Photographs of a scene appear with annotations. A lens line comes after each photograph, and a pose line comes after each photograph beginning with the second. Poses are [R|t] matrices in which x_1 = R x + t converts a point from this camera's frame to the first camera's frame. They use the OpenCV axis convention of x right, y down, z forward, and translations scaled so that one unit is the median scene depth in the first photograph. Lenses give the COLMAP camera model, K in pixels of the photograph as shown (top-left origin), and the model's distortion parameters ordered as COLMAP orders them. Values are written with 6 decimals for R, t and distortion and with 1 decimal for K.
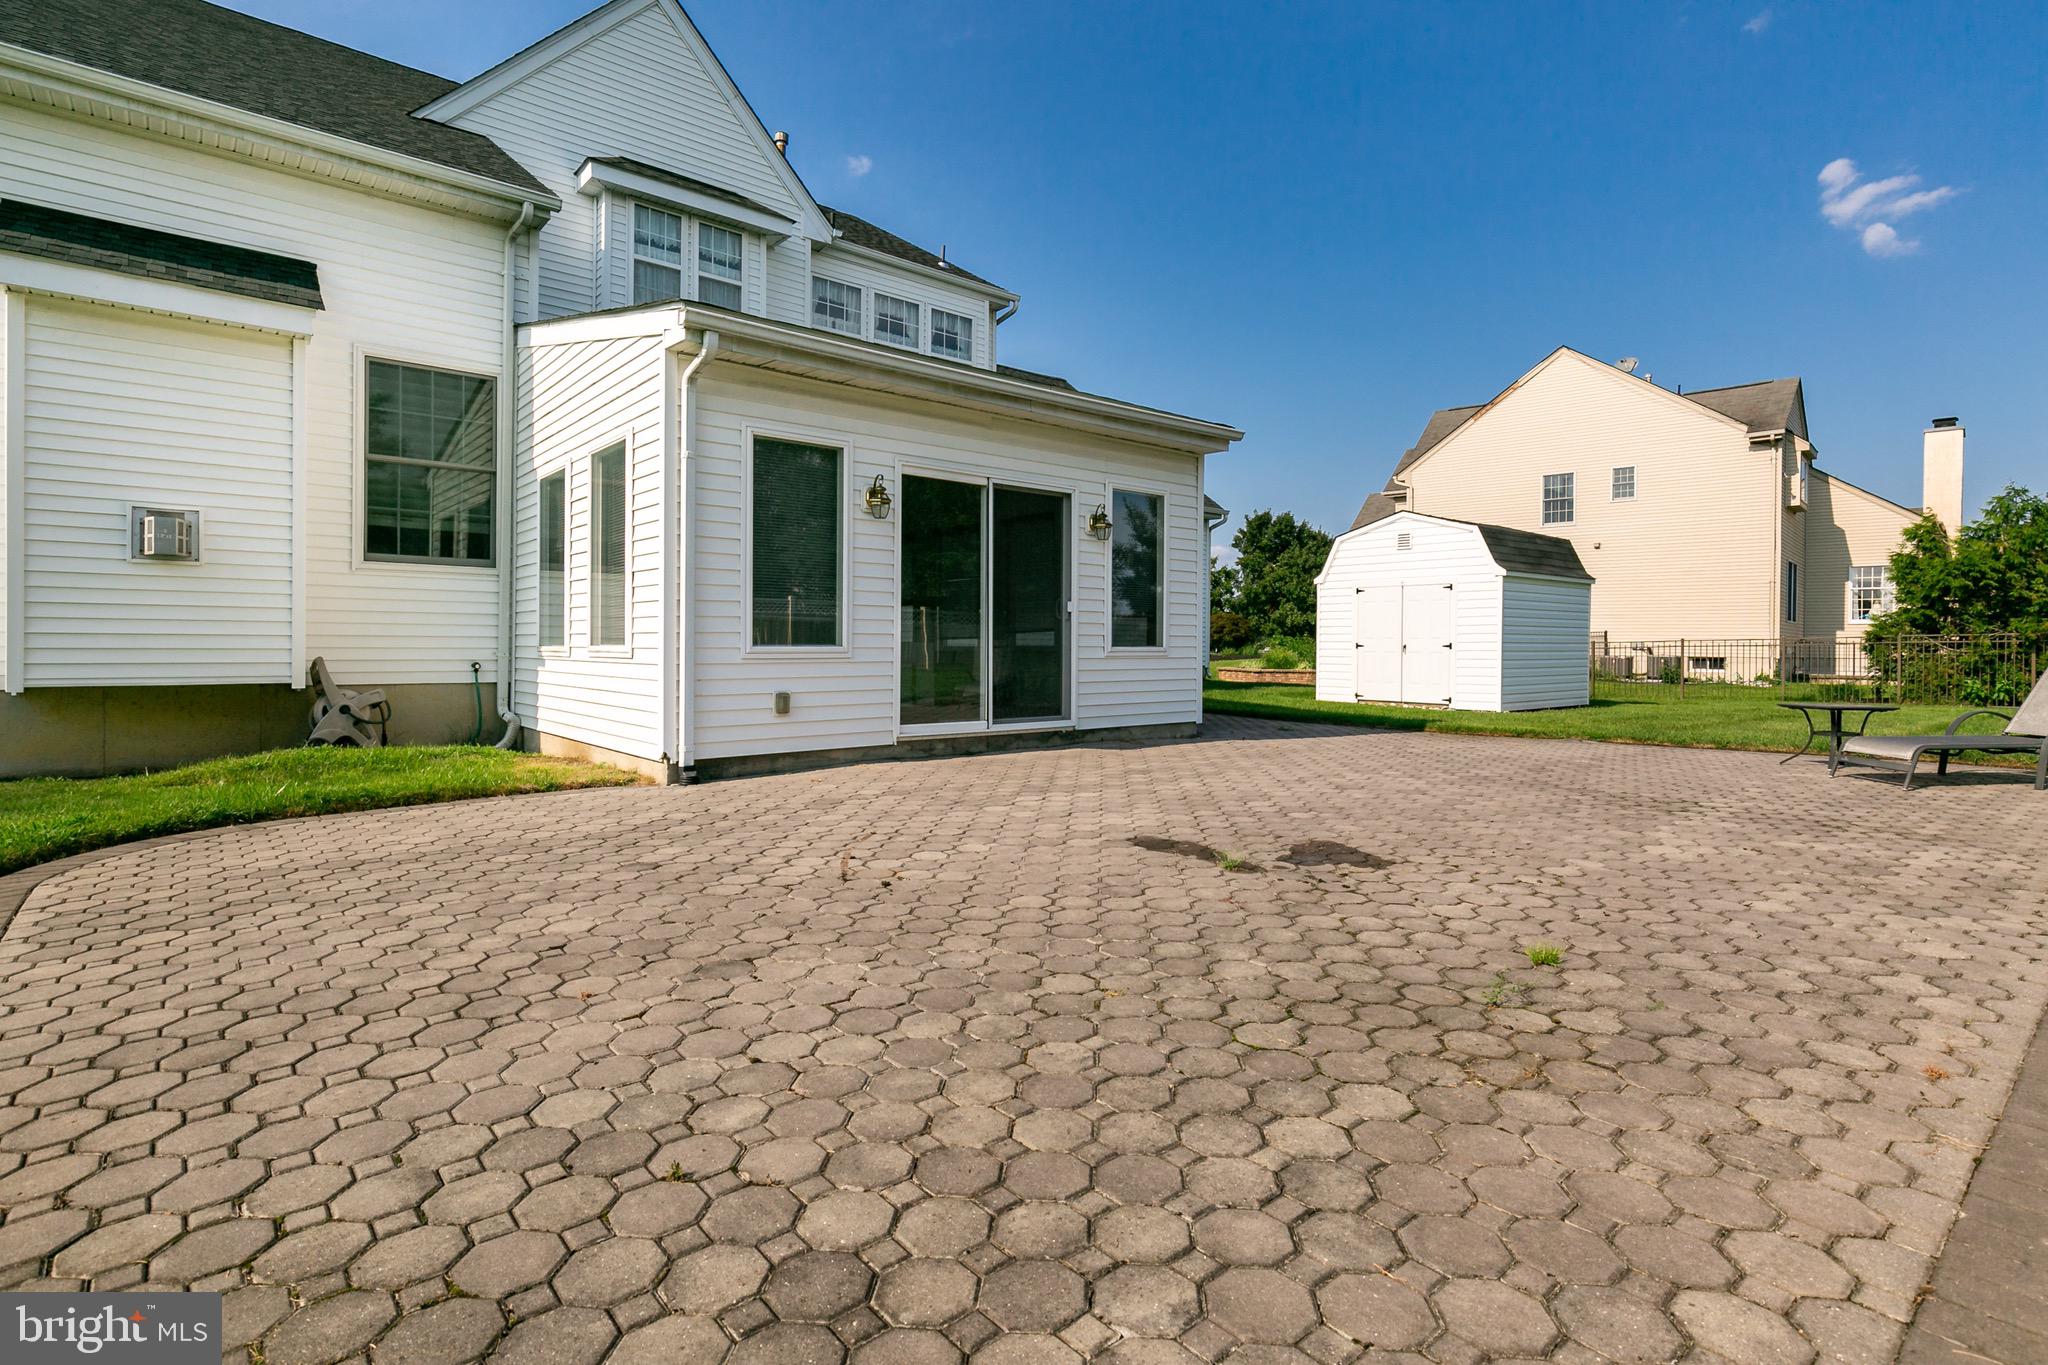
lens RADIAL K [[995.8, 0, 1002.7], [0, 995.8, 649.7], [0, 0, 1]] dist [0.004461, 0.000561]
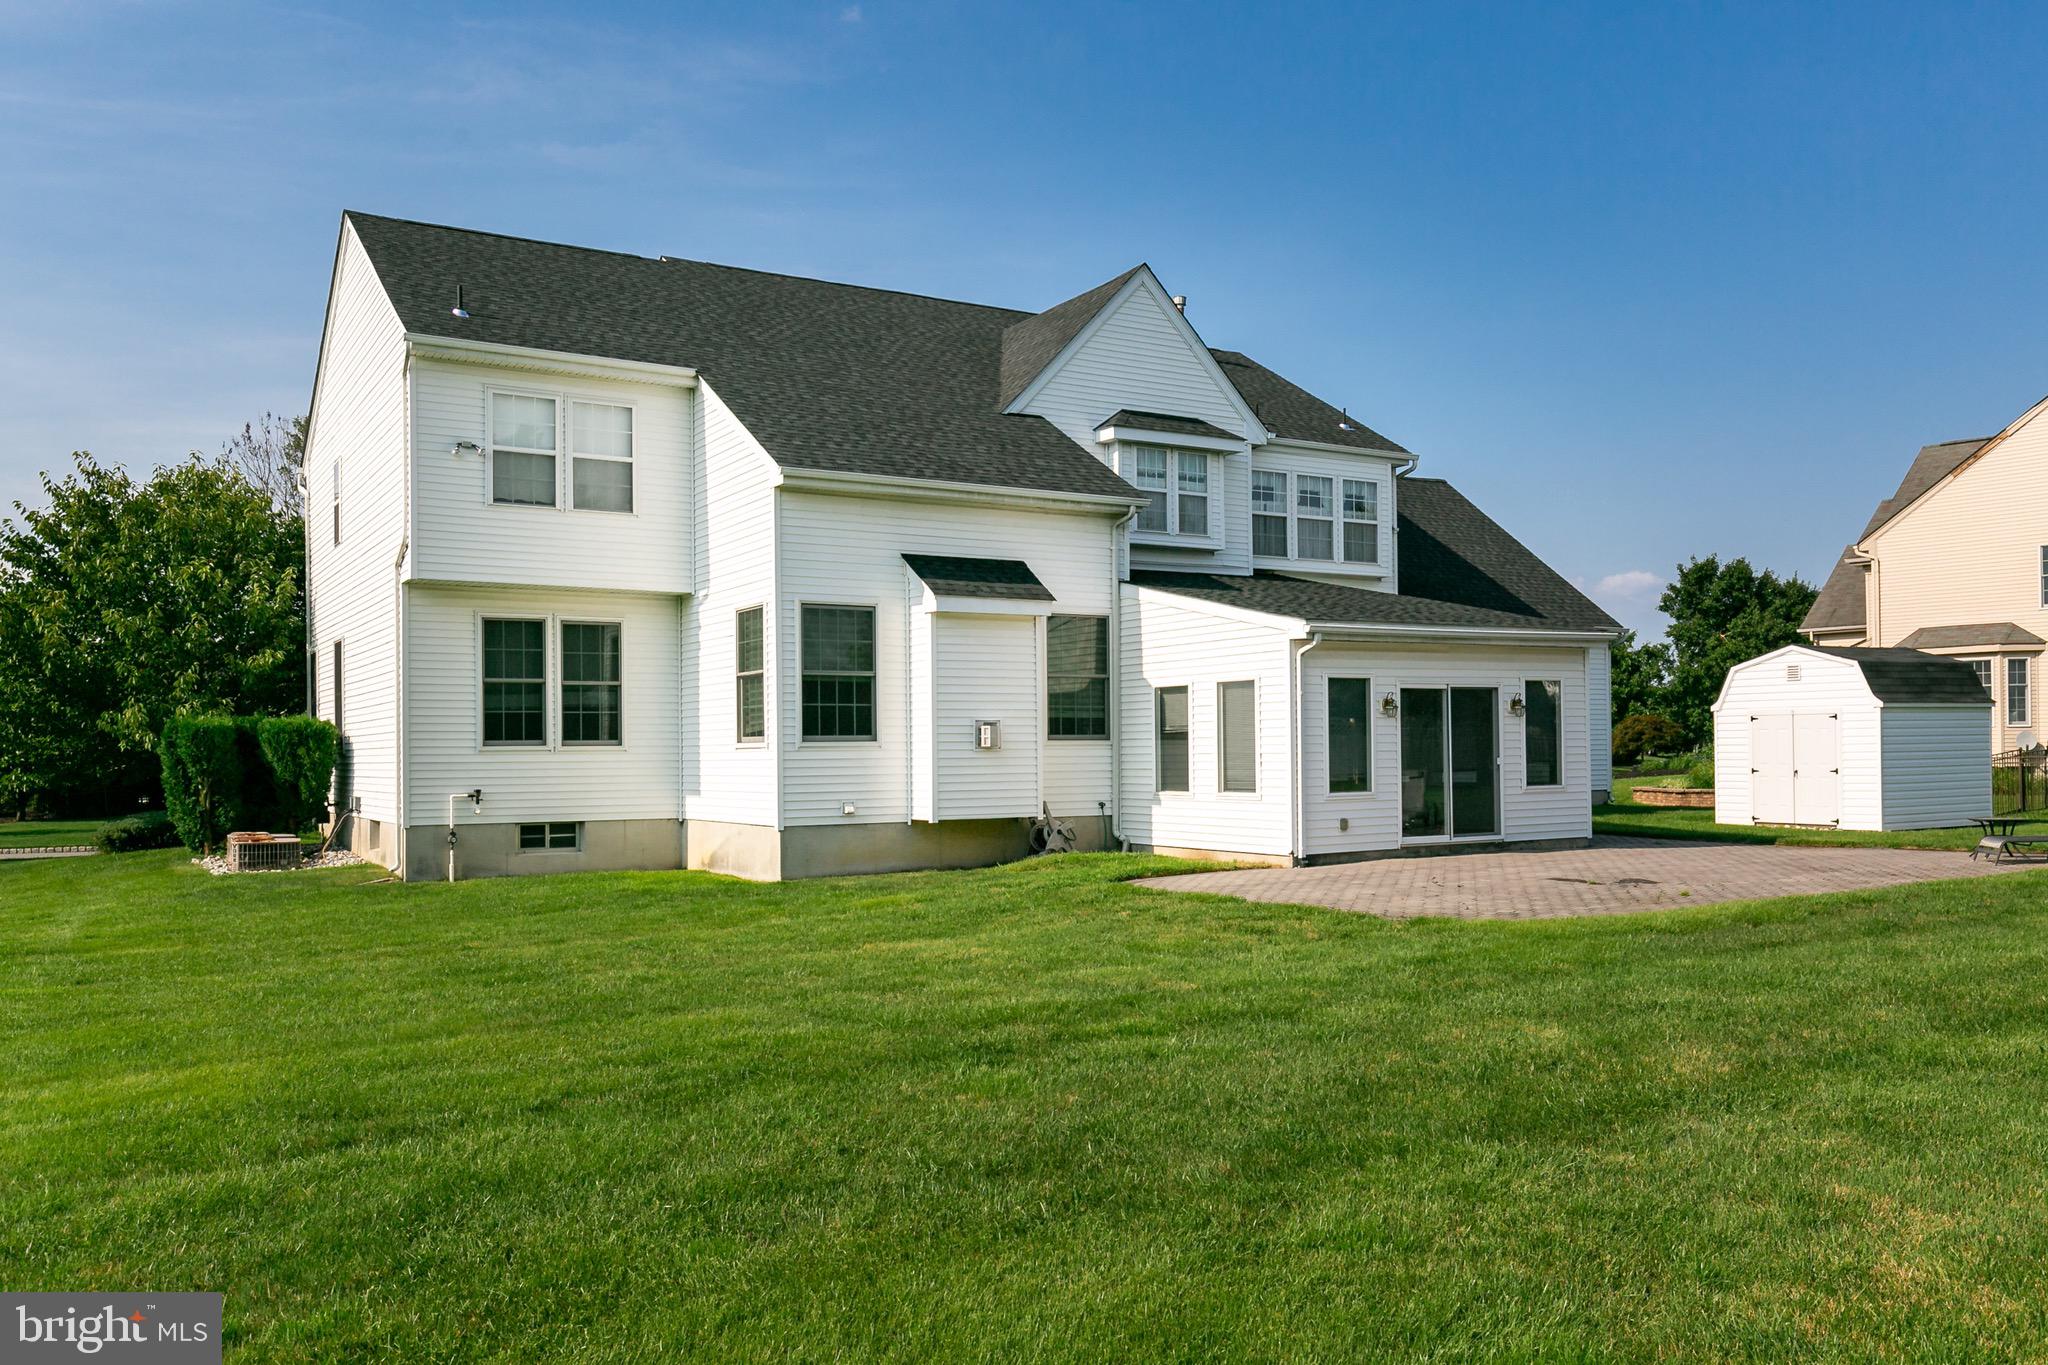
lens RADIAL K [[1655.9, 0, 1044.7], [0, 1655.9, 740.3], [0, 0, 1]] dist [-0.000917, 0.006459]
pose [[0.989821, -0.018493, -0.141113, -0.254098], [0.017229, 0.999800, -0.010179, -0.059000], [0.141273, 0.007644, 0.989941, -1.561684]]
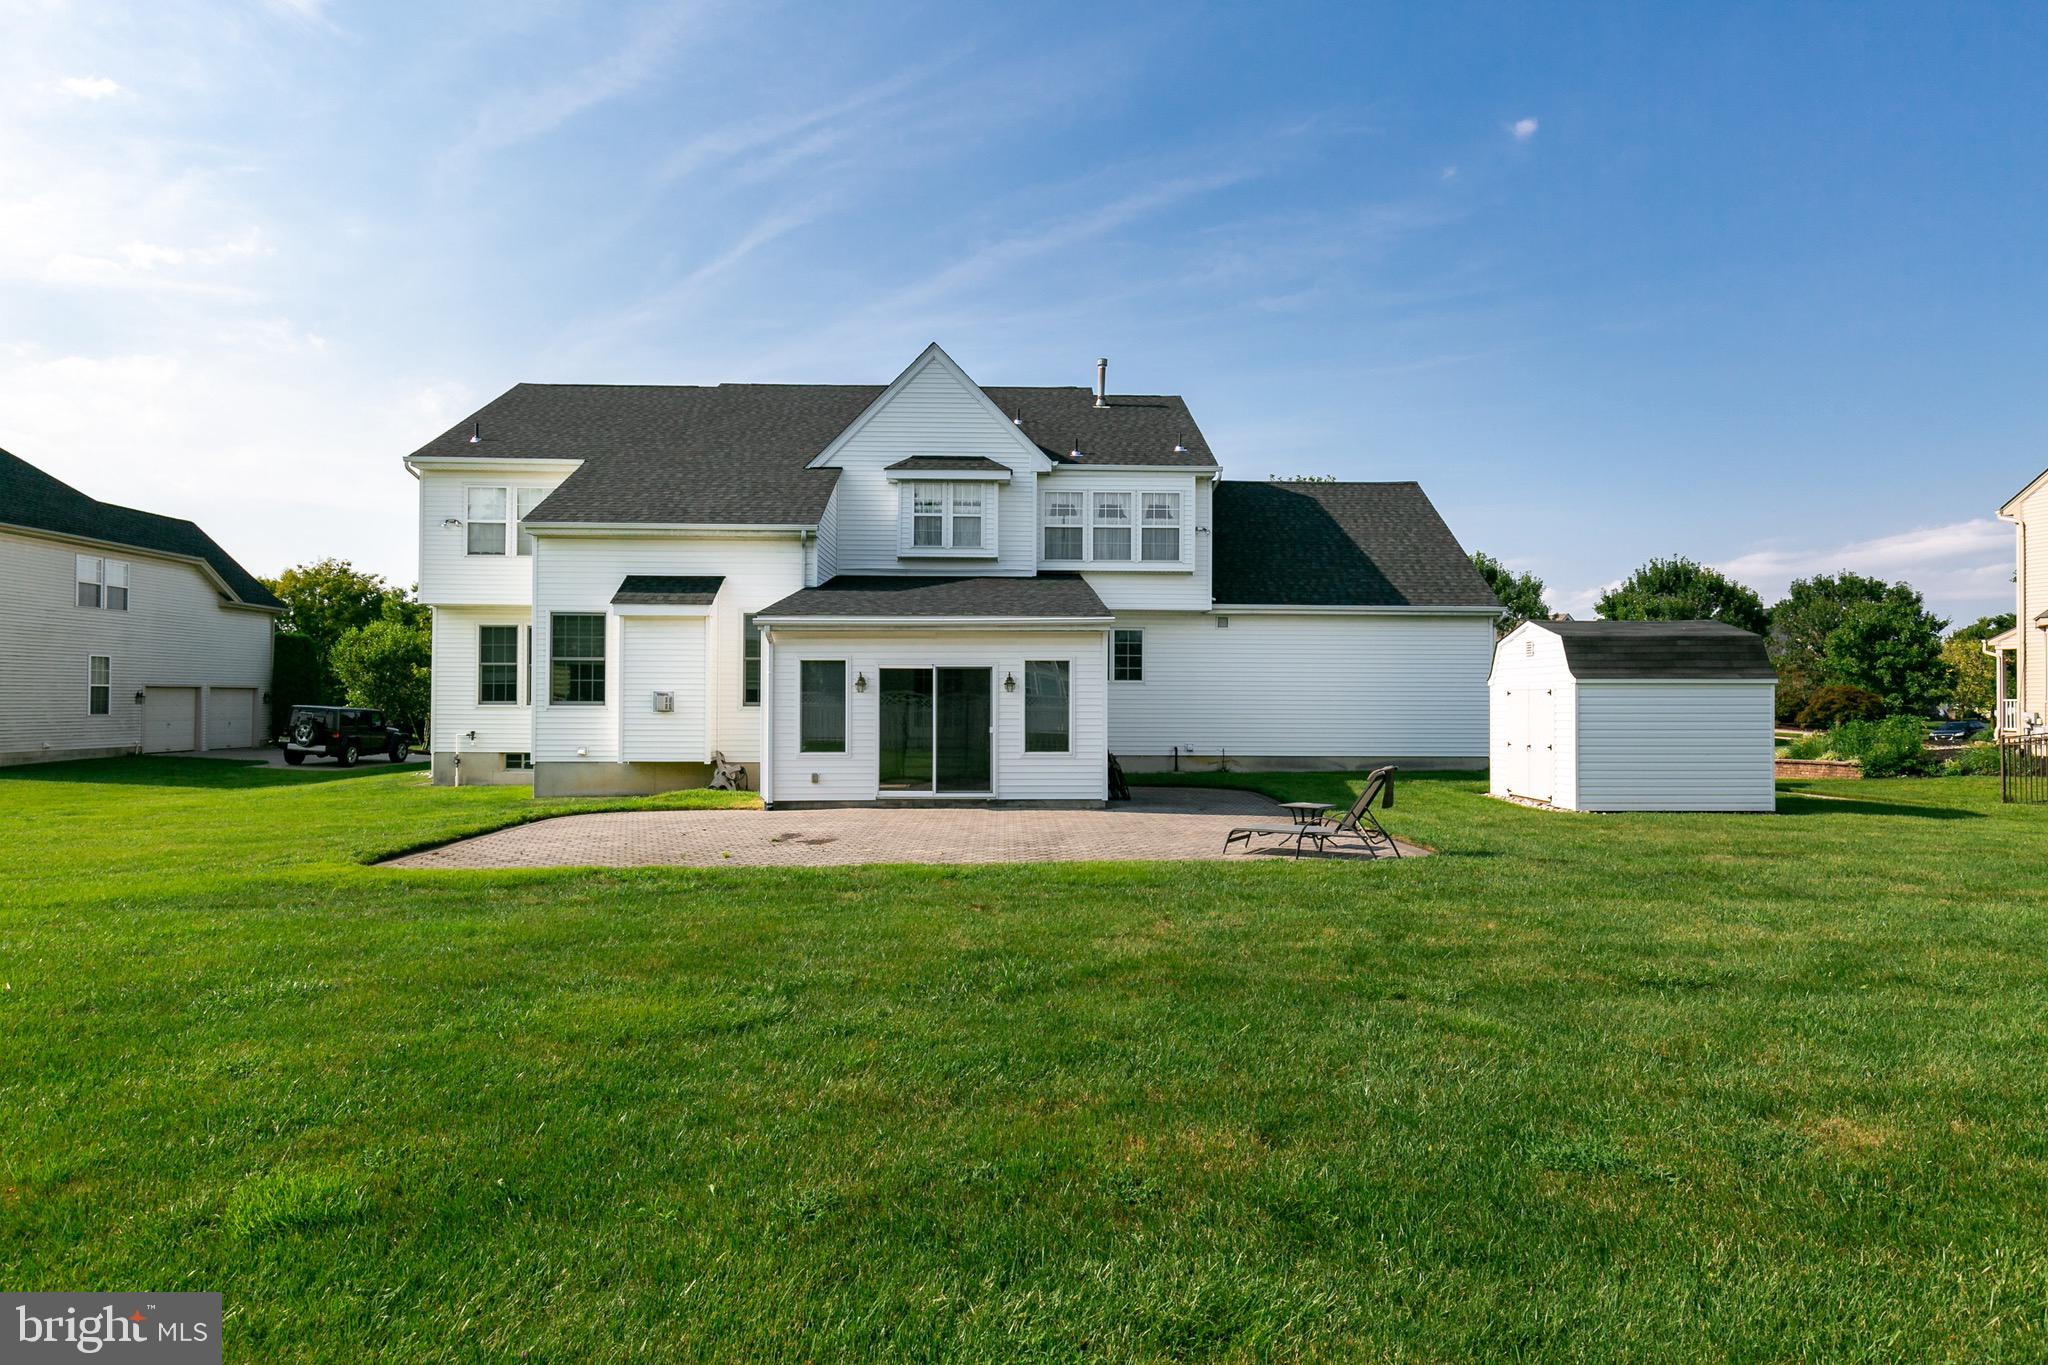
lens RADIAL K [[1120.3, 0, 1027.2], [0, 1120.3, 688.5], [0, 0, 1]] dist [-0.005915, 0.001005]
pose [[0.783226, -0.012579, -0.621610, 1.317988], [-0.000182, 0.999791, -0.020462, -0.073620], [0.621737, 0.016139, 0.783060, -0.518093]]
